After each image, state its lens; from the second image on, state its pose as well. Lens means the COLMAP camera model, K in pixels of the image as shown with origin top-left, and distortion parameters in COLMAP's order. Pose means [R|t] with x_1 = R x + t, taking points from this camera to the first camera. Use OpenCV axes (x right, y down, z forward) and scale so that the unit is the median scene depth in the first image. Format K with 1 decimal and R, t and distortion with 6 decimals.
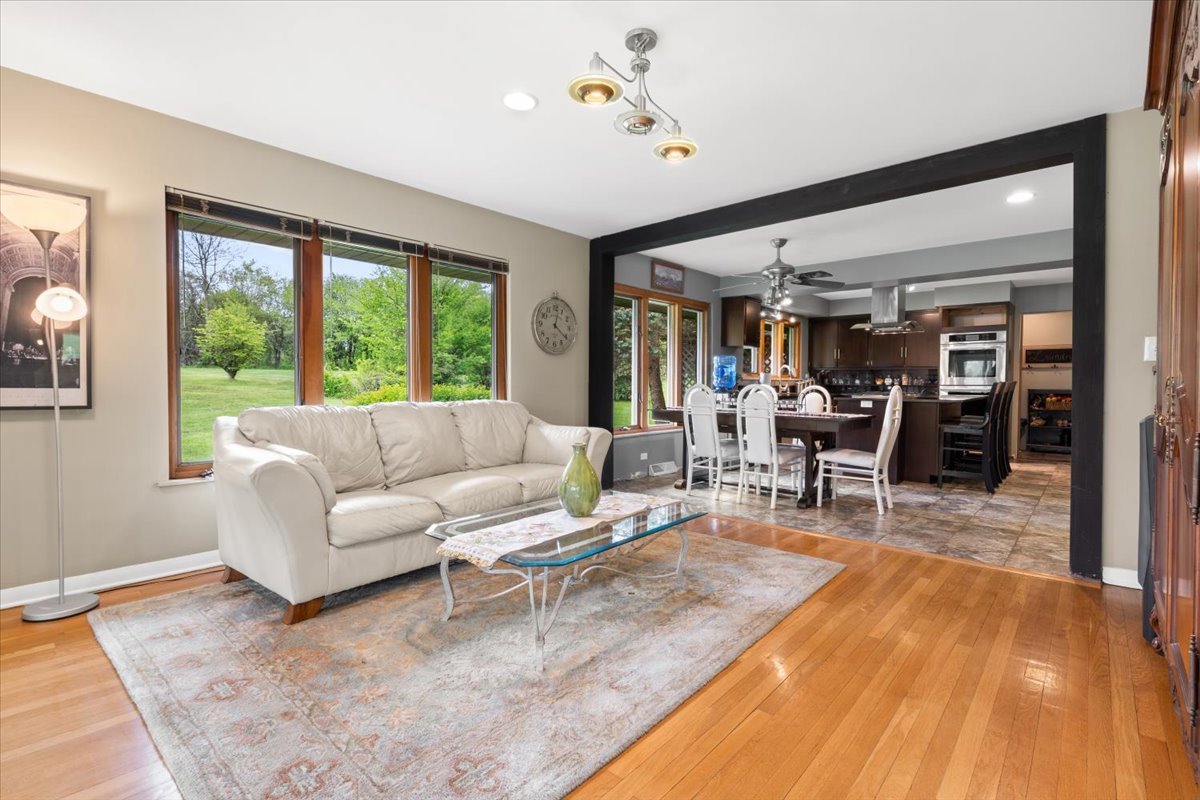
lens RADIAL K [[560.3, 0, 595.1], [0, 560.3, 398.3], [0, 0, 1]] dist [-0.000471, -0.000699]
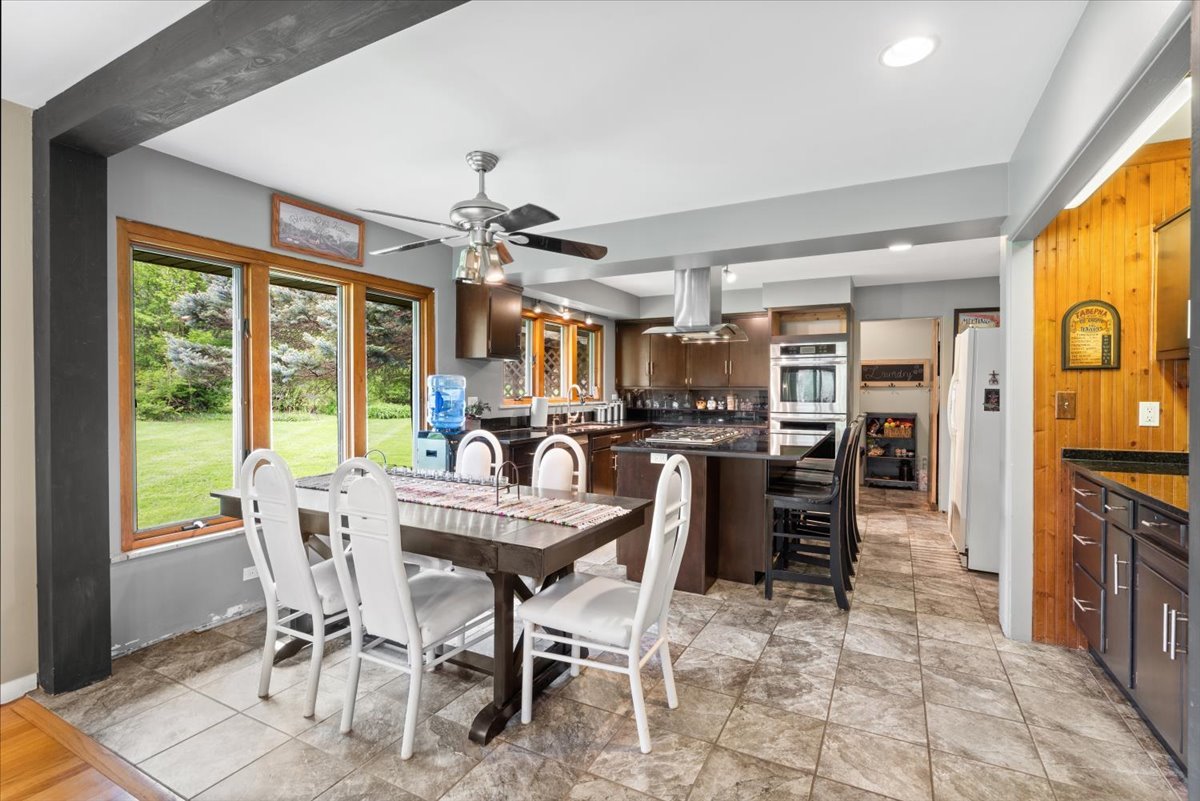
lens RADIAL K [[560.3, 0, 605.9], [0, 560.3, 397.3], [0, 0, 1]] dist [-0.000471, -0.000699]
pose [[0.966901, -0.006396, 0.255071, 0.211386], [0.009301, 0.999905, -0.010183, -0.038203], [-0.254982, 0.012218, 0.966869, 0.329881]]
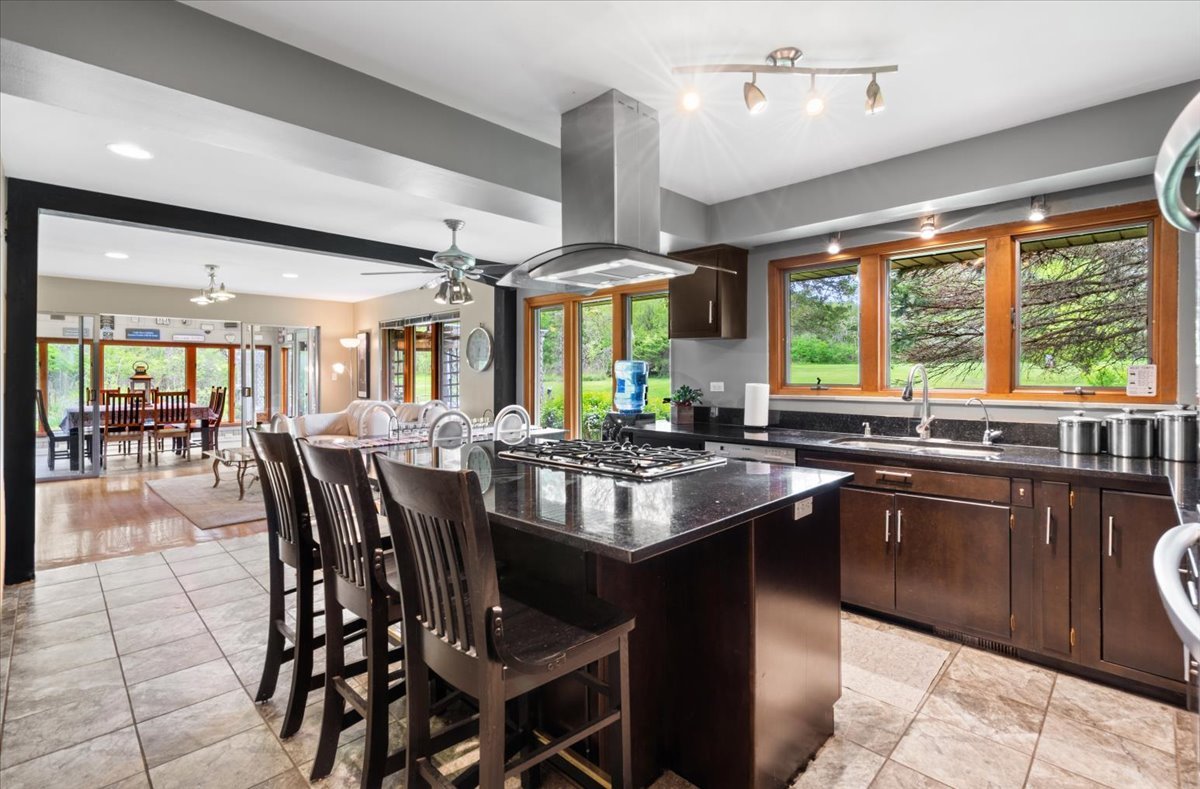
lens RADIAL K [[542.4, 0, 597.9], [0, 542.4, 374.4], [0, 0, 1]] dist [-0.008094, 0.000370]
pose [[-0.042611, -0.006999, -0.999067, 0.747964], [-0.026562, 0.999630, -0.005870, -0.047327], [0.998739, 0.026288, -0.042781, 0.860653]]
